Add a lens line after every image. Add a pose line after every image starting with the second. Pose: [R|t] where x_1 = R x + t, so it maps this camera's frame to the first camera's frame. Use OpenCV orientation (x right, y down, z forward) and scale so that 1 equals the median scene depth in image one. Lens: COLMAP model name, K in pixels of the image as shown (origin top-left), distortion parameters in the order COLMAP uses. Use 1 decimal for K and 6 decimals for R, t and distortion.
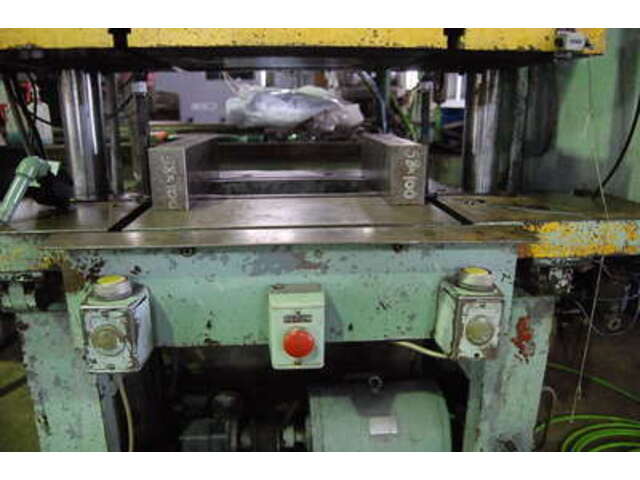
lens RADIAL K [[475.0, 0, 320.0], [0, 475.0, 240.0], [0, 0, 1]] dist [-0.073414, 0.003211]
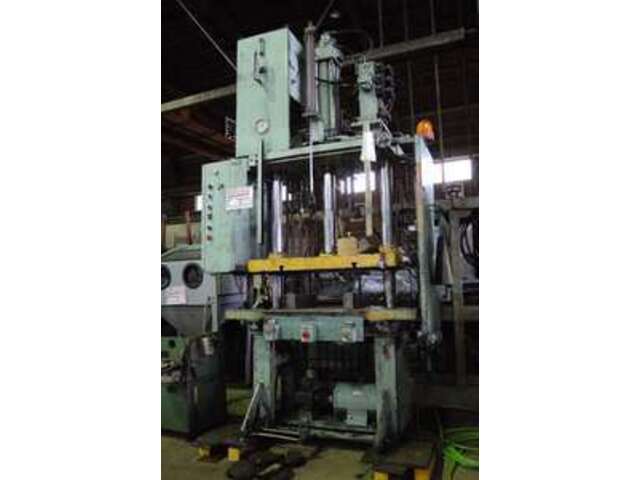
lens RADIAL K [[392.5, 0, 320.0], [0, 392.5, 240.0], [0, 0, 1]] dist [-0.000321, -0.000033]
pose [[0.901269, -0.071525, -0.427315, 1.030166], [-0.087636, 0.935797, -0.341474, 0.380563], [0.424304, 0.345209, 0.837136, -1.408580]]
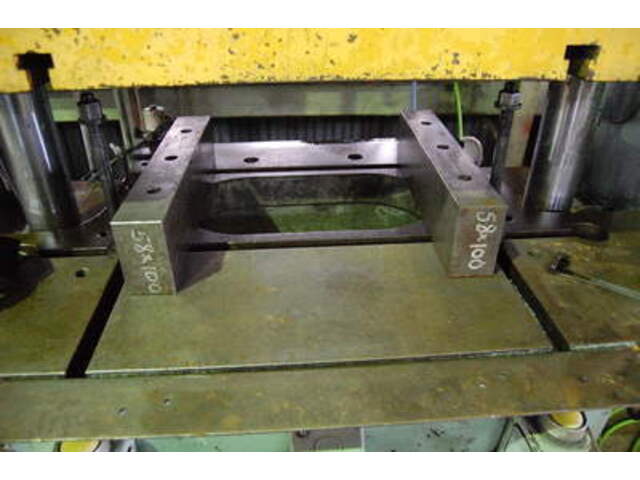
lens RADIAL K [[475.0, 0, 320.0], [0, 475.0, 240.0], [0, 0, 1]] dist [-0.073414, 0.003211]
pose [[0.999945, 0.004218, -0.009587, -0.048679], [-0.001435, 0.961850, 0.273573, -0.356258], [0.010376, -0.273544, 0.961804, 0.326874]]
